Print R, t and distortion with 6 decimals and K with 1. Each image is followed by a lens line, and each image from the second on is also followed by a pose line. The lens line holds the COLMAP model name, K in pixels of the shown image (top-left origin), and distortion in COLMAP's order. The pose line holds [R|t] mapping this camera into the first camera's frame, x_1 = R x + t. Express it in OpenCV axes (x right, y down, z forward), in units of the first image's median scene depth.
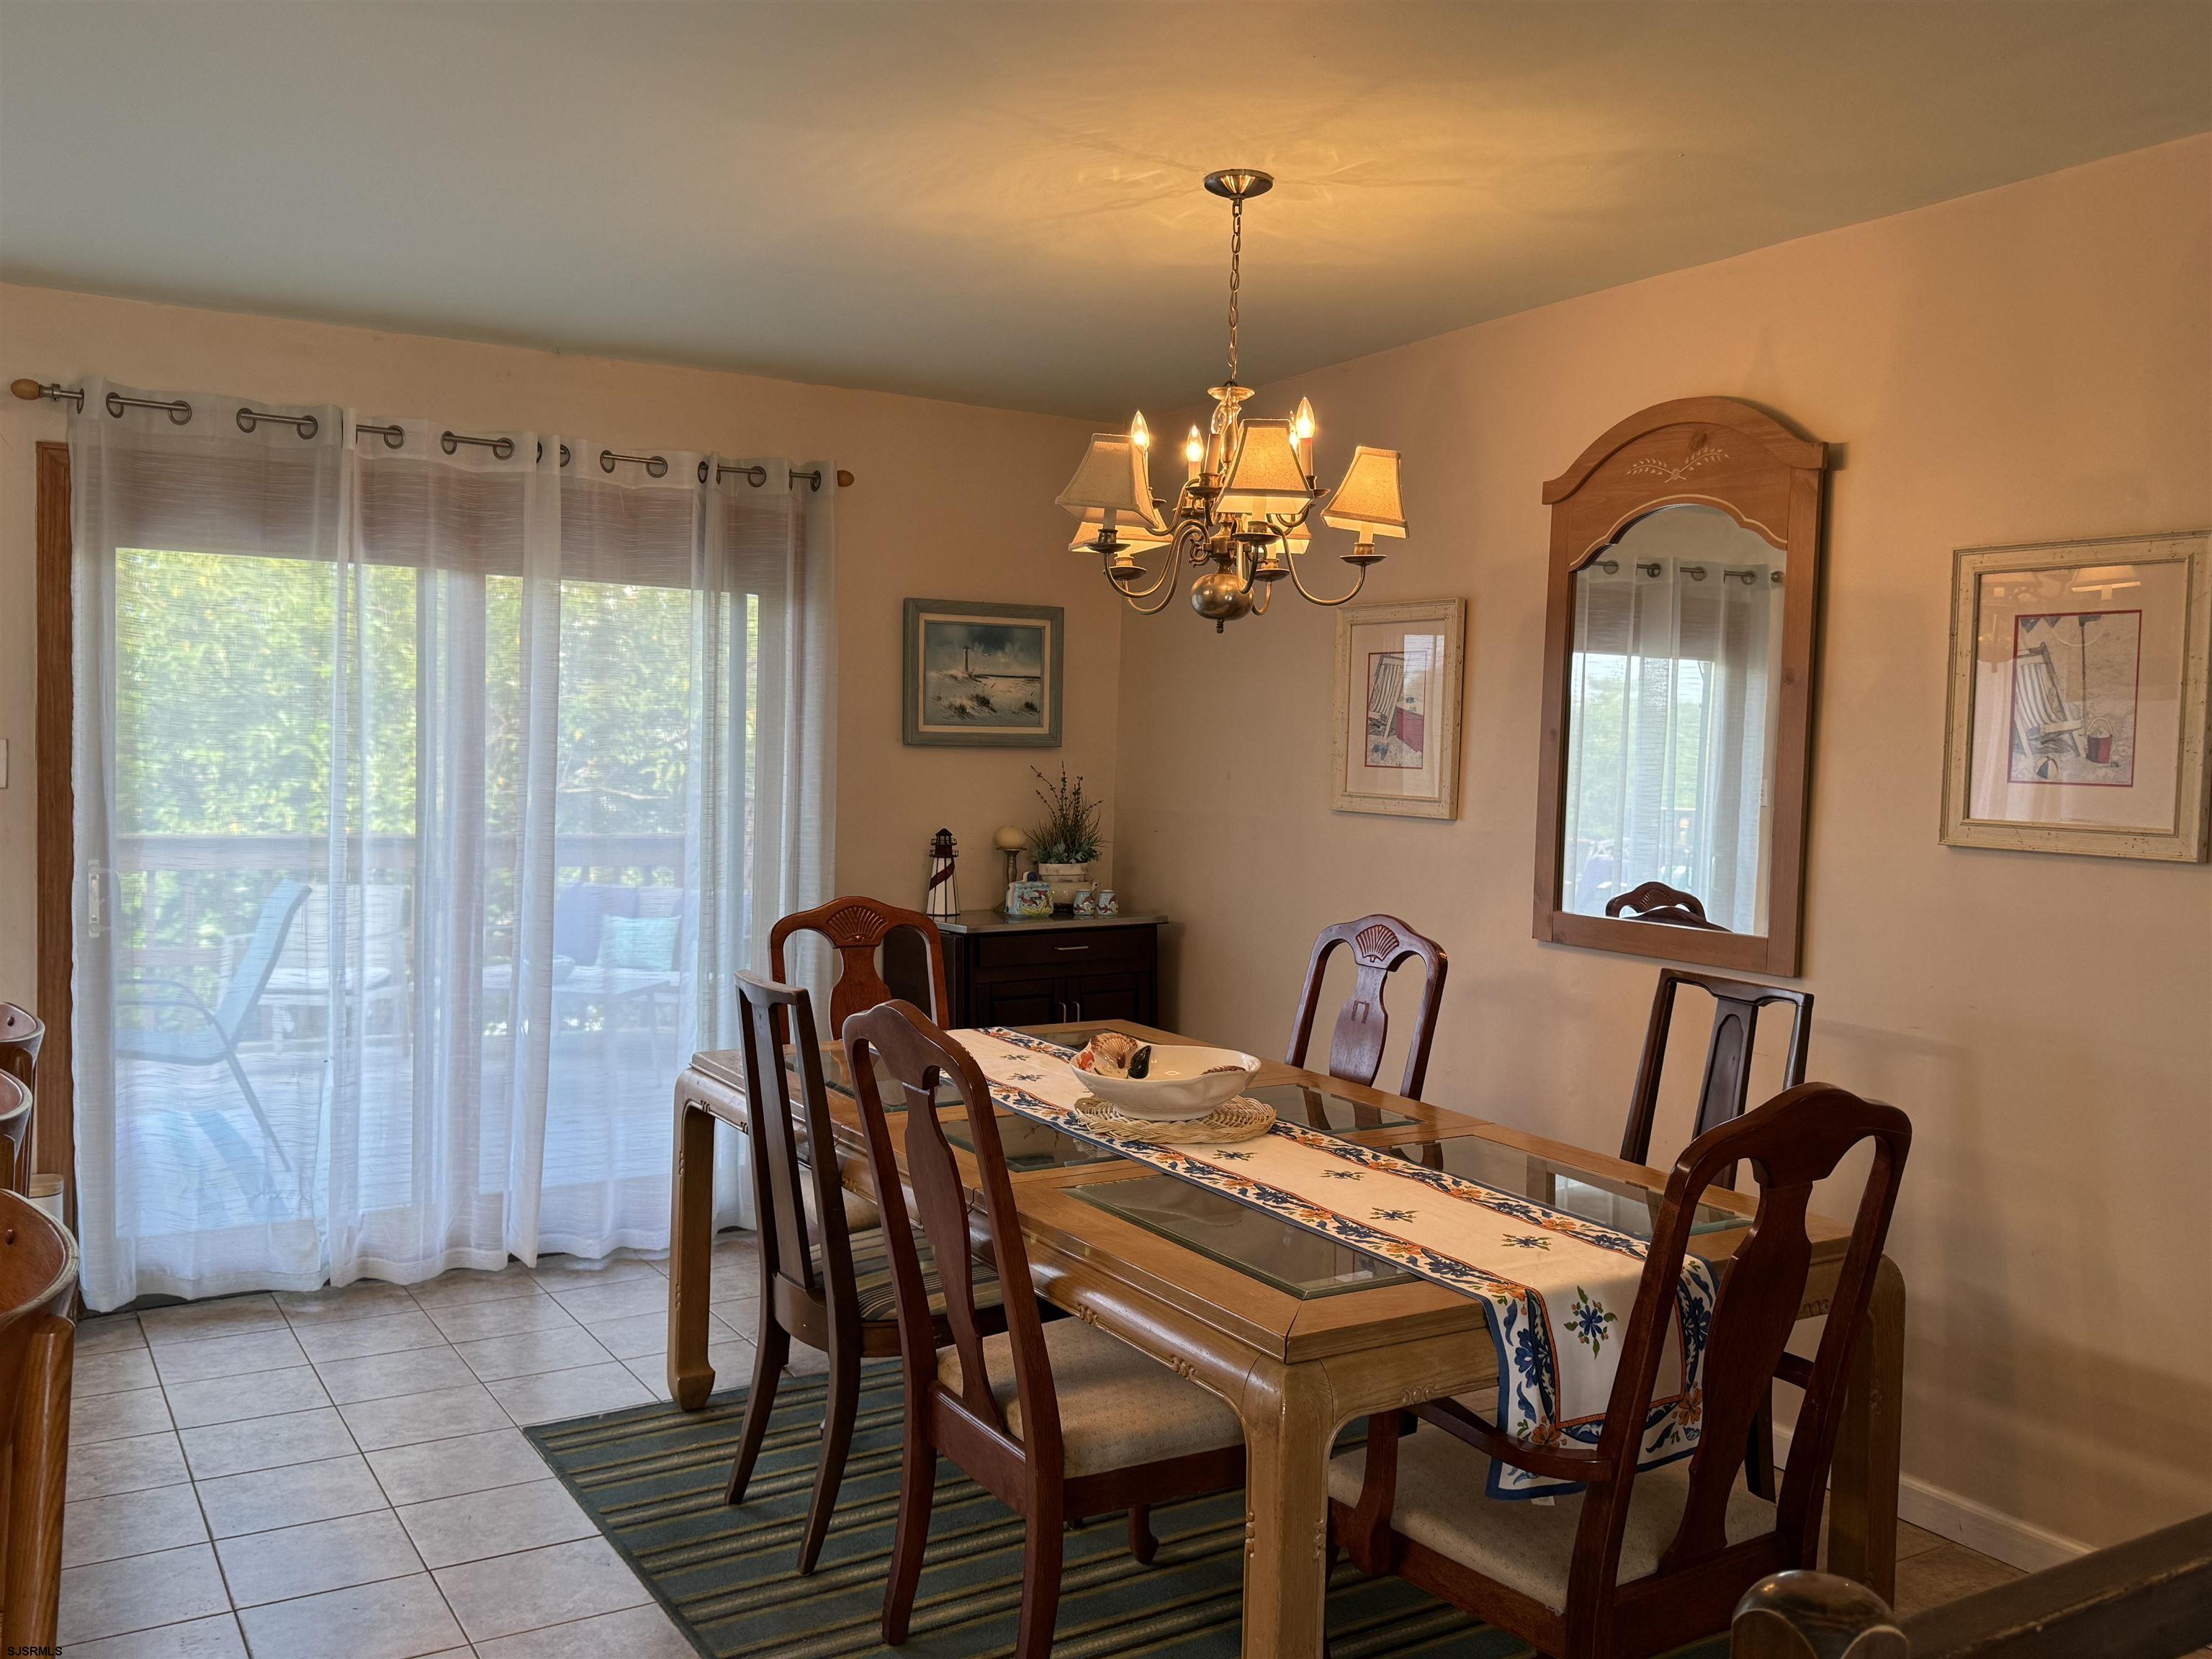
lens RADIAL K [[1867.1, 0, 1106.2], [0, 1867.1, 841.9], [0, 0, 1]] dist [0.069845, -0.105283]
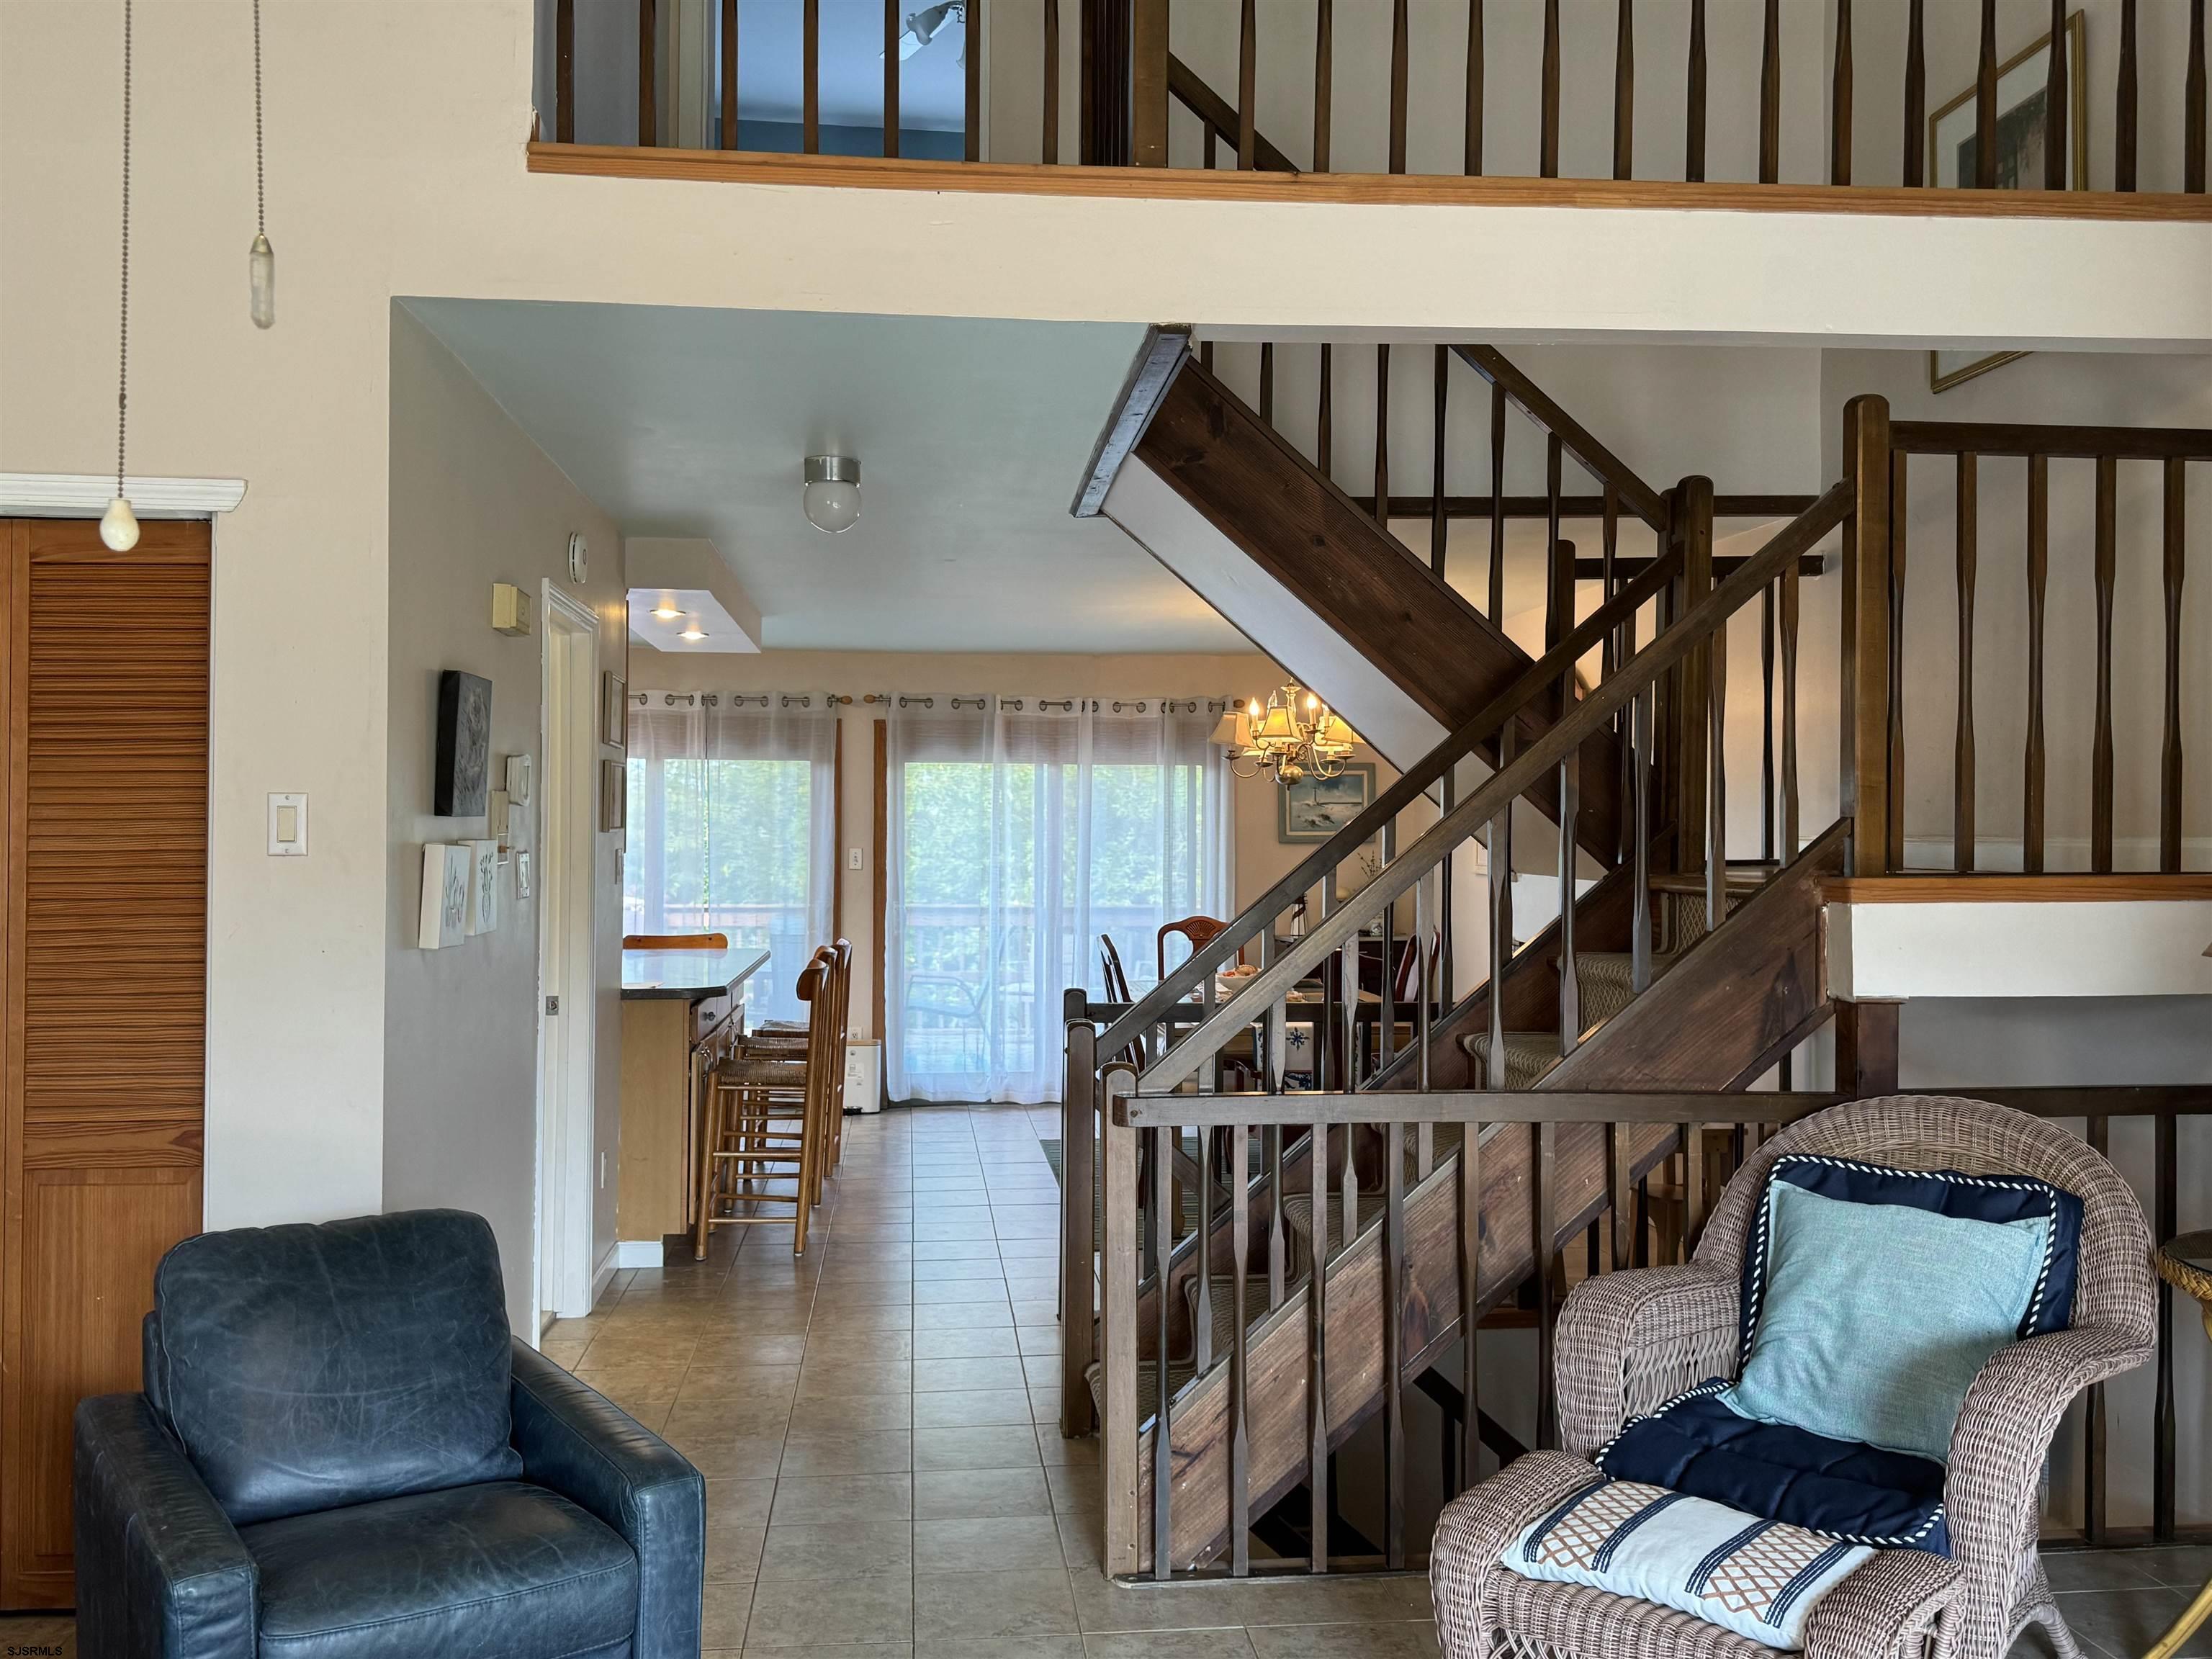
lens RADIAL K [[1867.1, 0, 1098.4], [0, 1867.1, 841.9], [0, 0, 1]] dist [0.069845, -0.105283]
pose [[0.901888, -0.021676, -0.431425, 0.613765], [-0.001748, 0.998549, -0.053825, 0.054758], [0.431966, 0.049298, 0.900542, -0.860678]]
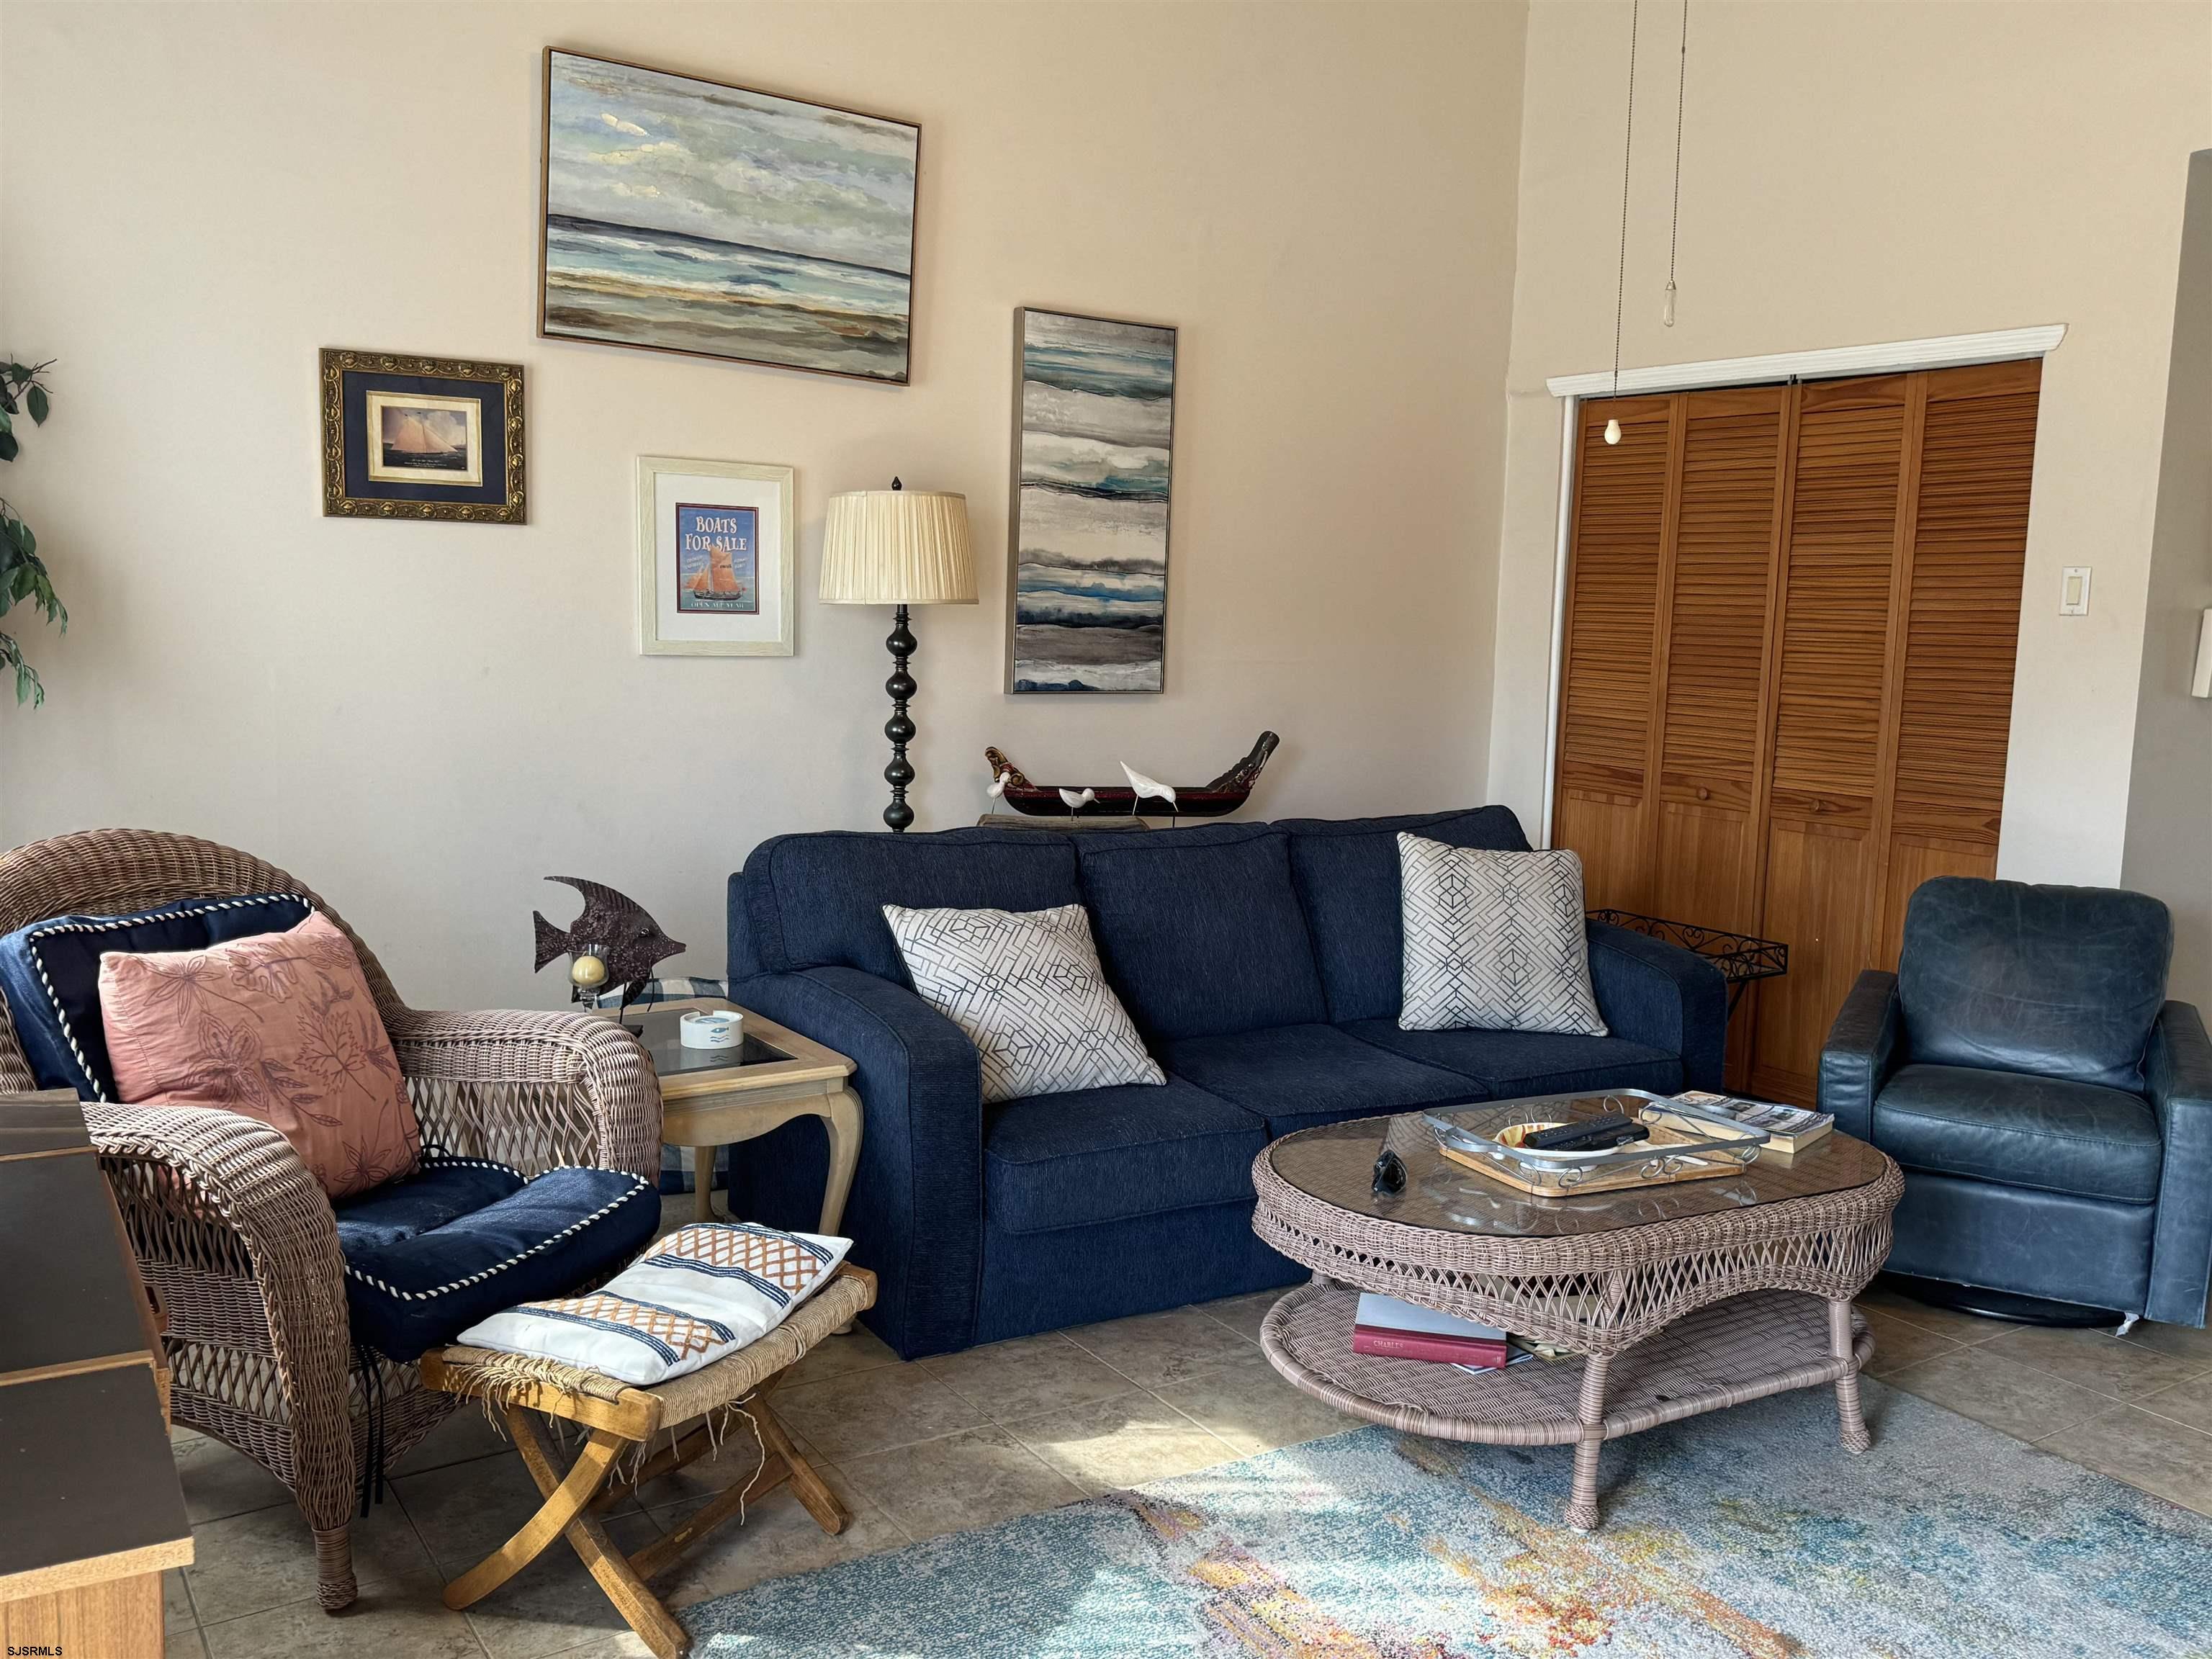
lens RADIAL K [[1867.1, 0, 1084.0], [0, 1867.1, 874.4], [0, 0, 1]] dist [0.069845, -0.105283]
pose [[0.015007, 0.116293, -0.993102, 1.012239], [-0.071527, 0.990794, 0.114942, 0.079817], [0.997326, 0.069309, 0.023187, -0.849590]]
